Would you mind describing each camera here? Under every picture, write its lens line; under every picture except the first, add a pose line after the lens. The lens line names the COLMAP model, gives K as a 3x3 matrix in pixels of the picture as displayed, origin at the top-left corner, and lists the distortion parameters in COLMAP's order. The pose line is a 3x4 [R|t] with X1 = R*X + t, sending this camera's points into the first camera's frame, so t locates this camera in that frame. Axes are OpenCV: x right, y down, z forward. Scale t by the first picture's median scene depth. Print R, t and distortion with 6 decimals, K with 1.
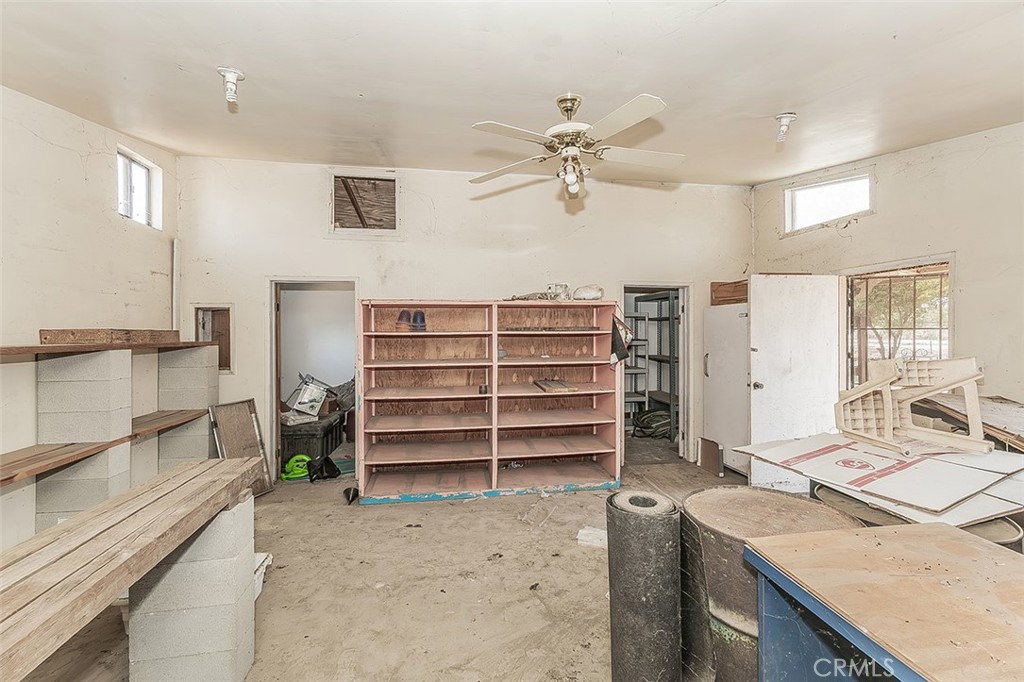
lens RADIAL K [[428.6, 0, 505.7], [0, 428.6, 326.2], [0, 0, 1]] dist [0.001198, 0.001195]
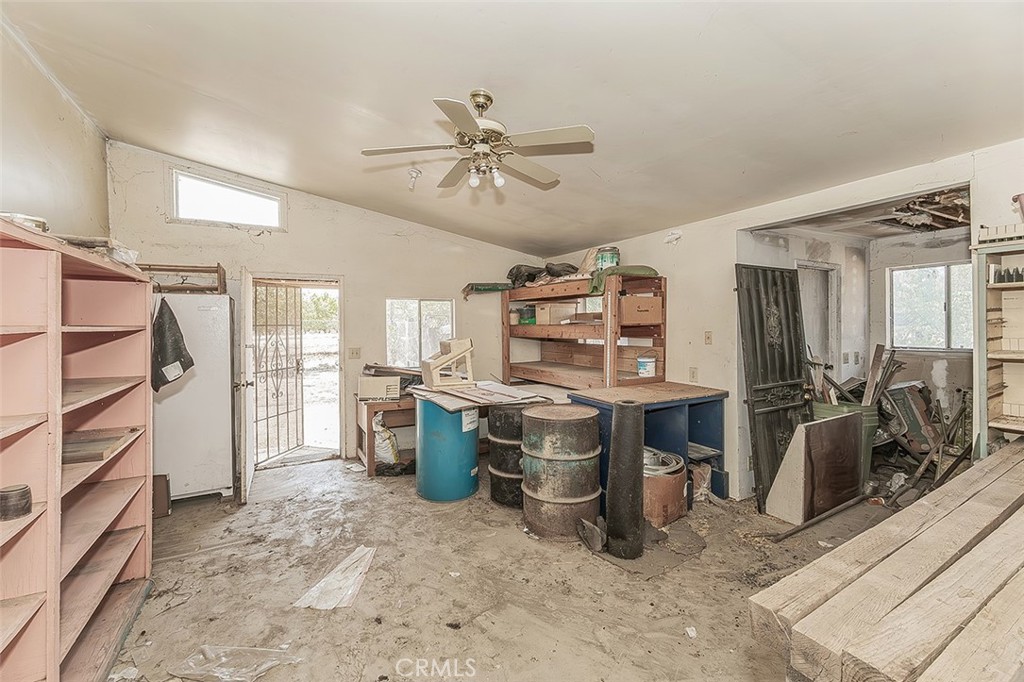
lens RADIAL K [[428.6, 0, 513.1], [0, 428.6, 330.7], [0, 0, 1]] dist [0.001198, 0.001195]
pose [[-0.345161, -0.001685, 0.938542, -0.571803], [0.000893, 0.999997, 0.002124, 0.019849], [-0.938543, 0.001571, -0.345158, 0.884691]]
